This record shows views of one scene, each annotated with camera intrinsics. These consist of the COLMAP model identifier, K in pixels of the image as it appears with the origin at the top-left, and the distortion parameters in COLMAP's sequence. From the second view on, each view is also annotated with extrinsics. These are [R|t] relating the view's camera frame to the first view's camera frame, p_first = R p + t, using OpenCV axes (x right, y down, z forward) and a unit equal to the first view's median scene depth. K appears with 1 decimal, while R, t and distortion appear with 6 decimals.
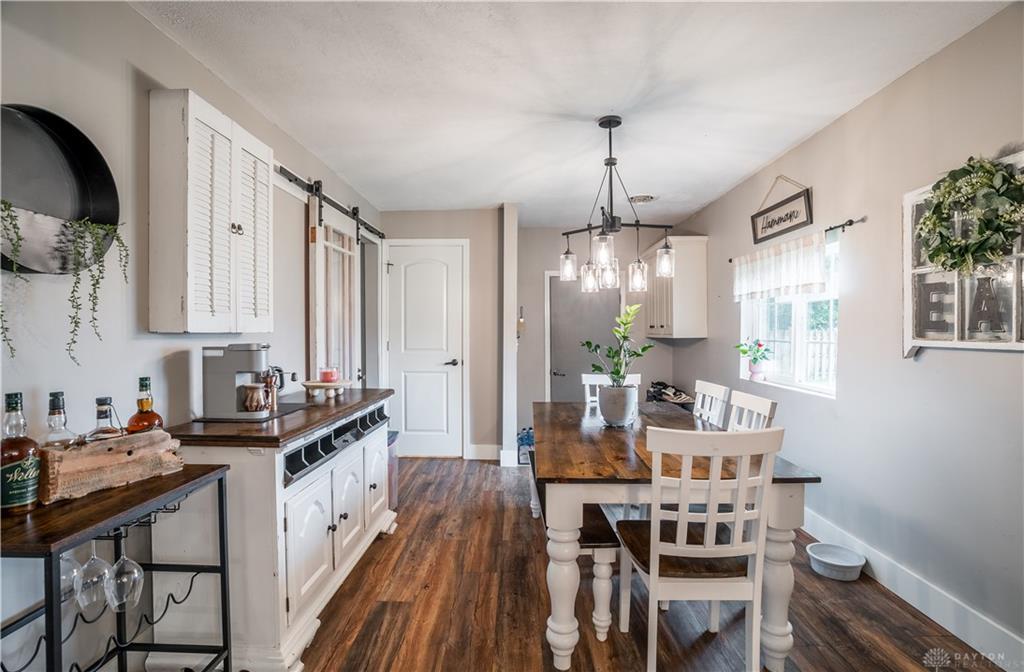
lens RADIAL K [[479.7, 0, 507.7], [0, 479.7, 335.2], [0, 0, 1]] dist [-0.002708, 0.000305]
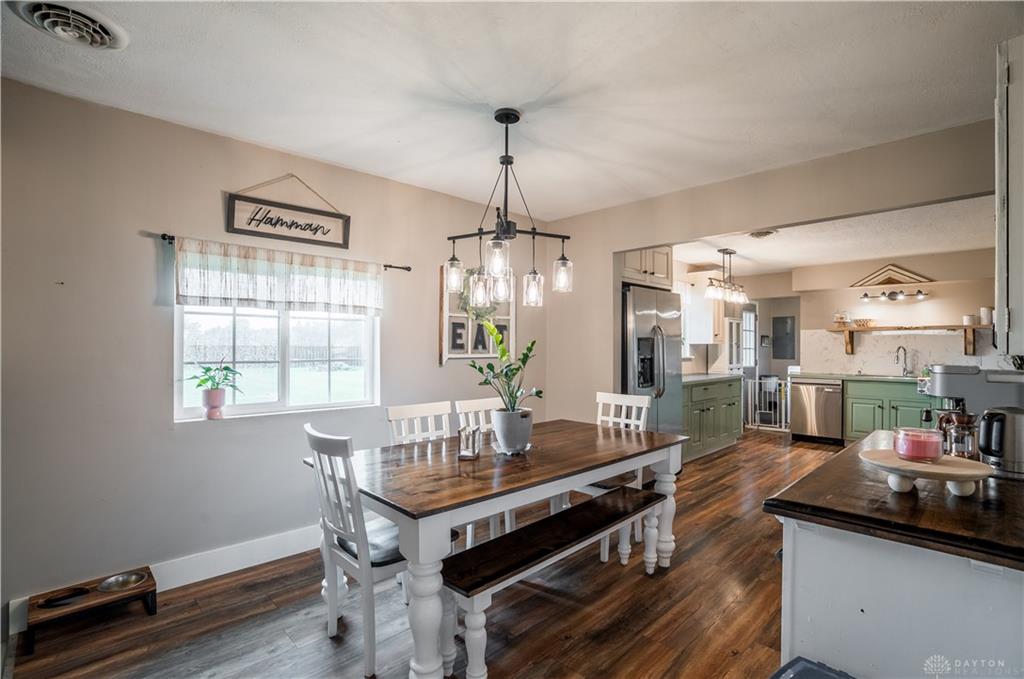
lens RADIAL K [[476.7, 0, 514.6], [0, 476.7, 343.8], [0, 0, 1]] dist [-0.031396, 0.002009]
pose [[-0.708728, -0.000778, 0.705482, -0.518311], [0.003298, 0.999985, 0.004416, -0.032258], [-0.705474, 0.005456, -0.708714, 2.019220]]
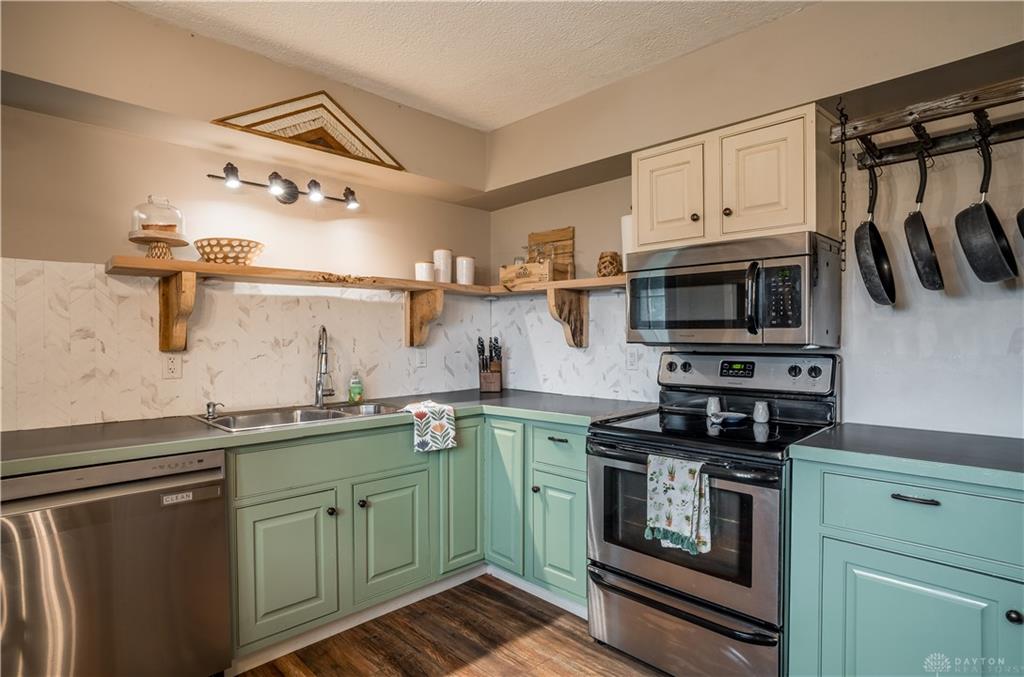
lens RADIAL K [[534.3, 0, 509.6], [0, 534.3, 340.6], [0, 0, 1]] dist [-0.032954, 0.002491]
pose [[-0.704855, 0.006219, -0.709324, 0.337228], [-0.010749, 0.999753, 0.019446, 0.005070], [0.709270, 0.021332, -0.704614, -0.380606]]
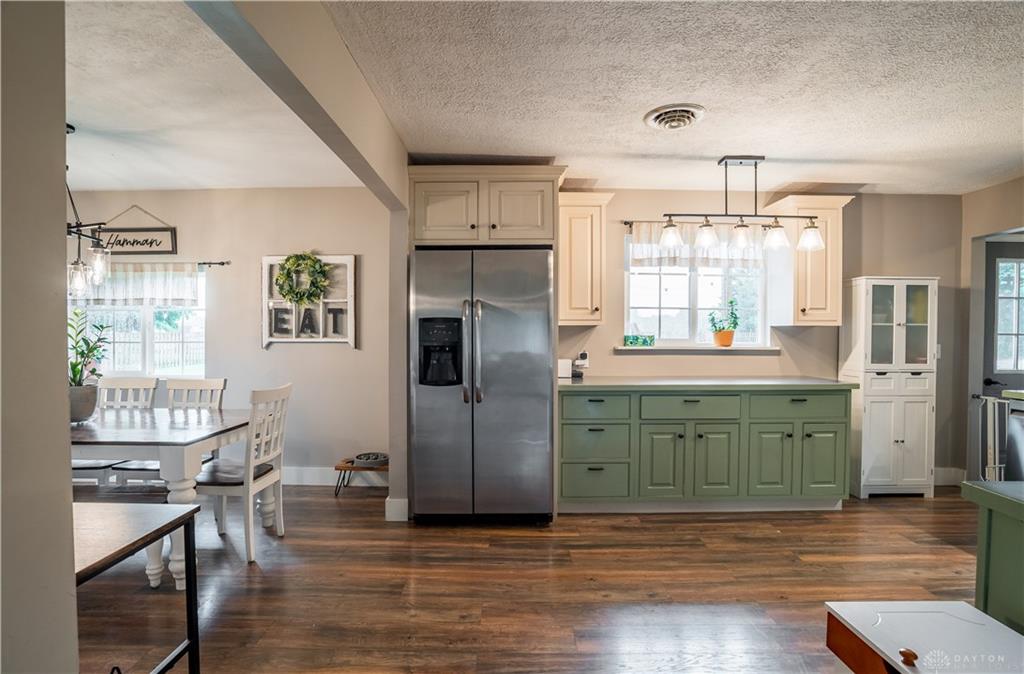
lens RADIAL K [[476.7, 0, 503.4], [0, 476.7, 335.5], [0, 0, 1]] dist [-0.031396, 0.002009]
pose [[-0.017362, -0.004845, 0.999838, -0.958267], [0.010613, 0.999931, 0.005030, 0.000271], [-0.999793, 0.010699, -0.017310, 0.137677]]
